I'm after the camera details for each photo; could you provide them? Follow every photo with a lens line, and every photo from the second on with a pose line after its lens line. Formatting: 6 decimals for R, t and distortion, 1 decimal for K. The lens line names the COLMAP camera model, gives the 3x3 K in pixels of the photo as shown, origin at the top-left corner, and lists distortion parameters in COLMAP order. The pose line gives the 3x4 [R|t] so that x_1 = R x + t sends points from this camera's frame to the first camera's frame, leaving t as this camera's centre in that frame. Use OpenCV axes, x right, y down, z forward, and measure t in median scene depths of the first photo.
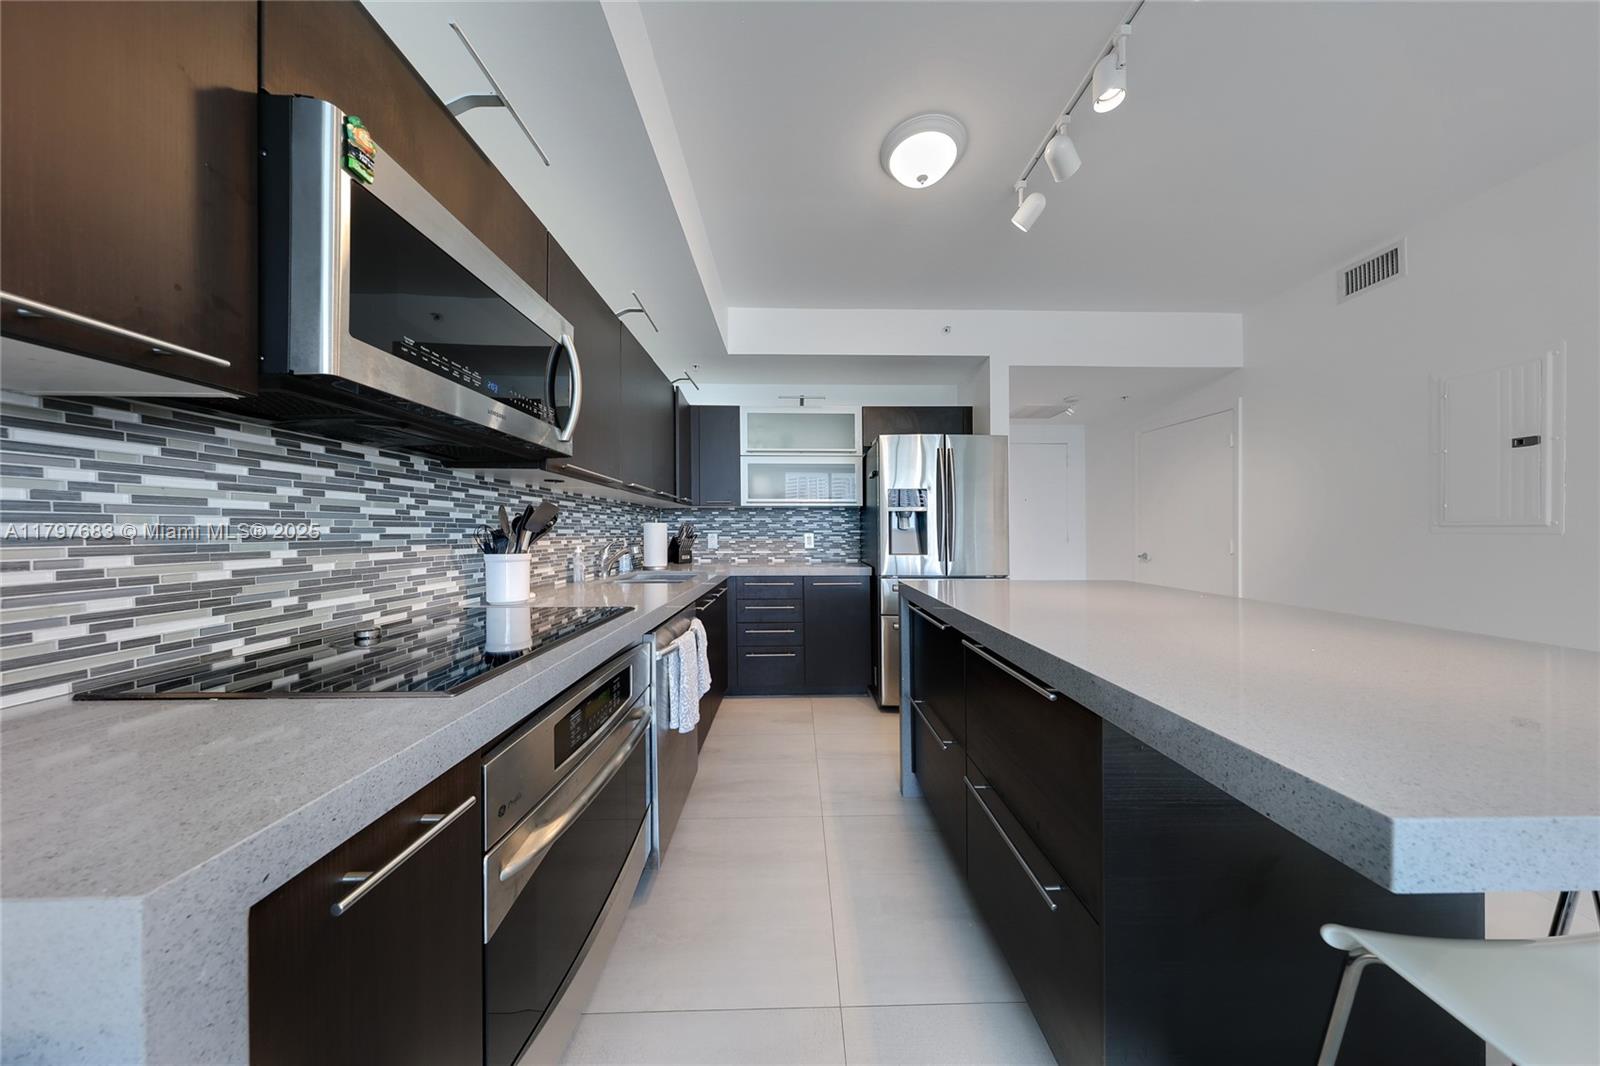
lens RADIAL K [[457.2, 0, 804.2], [0, 457.2, 534.6], [0, 0, 1]] dist [-0.001562, -0.000130]
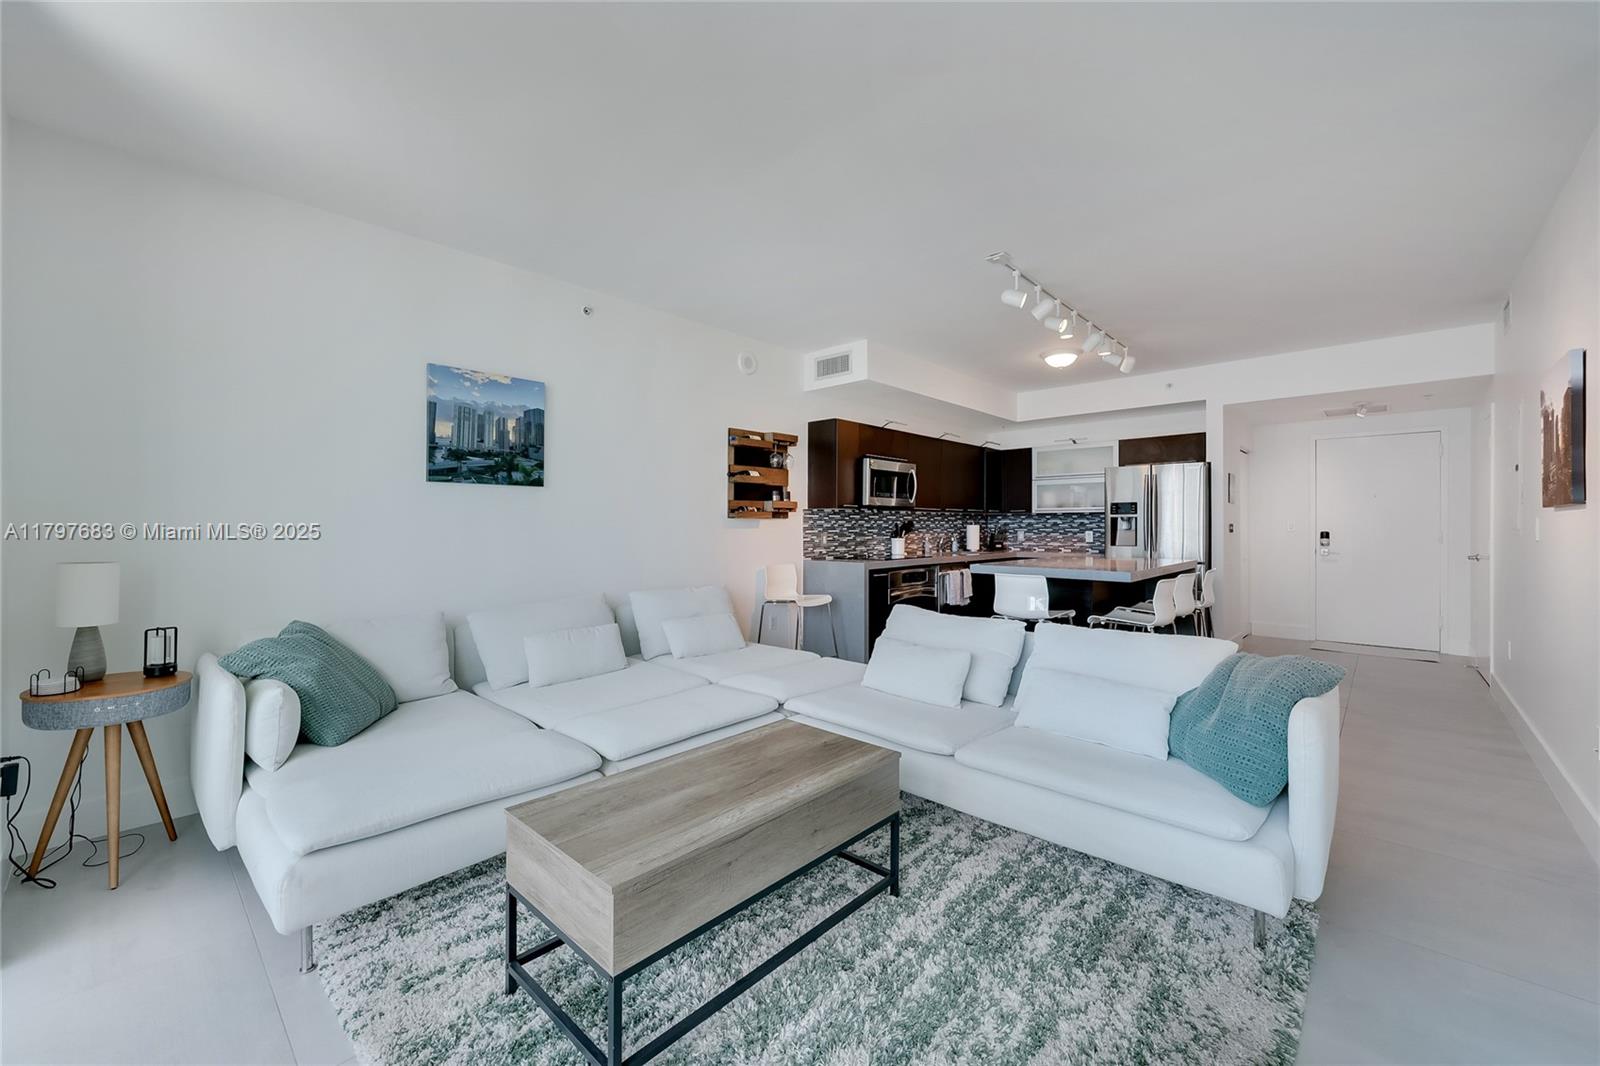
lens RADIAL K [[624.9, 0, 790.7], [0, 624.9, 527.0], [0, 0, 1]] dist [0.001684, -0.001051]
pose [[0.707688, 0.000341, -0.706525, 1.942193], [-0.003286, 0.999991, -0.002809, -0.019769], [0.706517, 0.004309, 0.707683, -2.660122]]
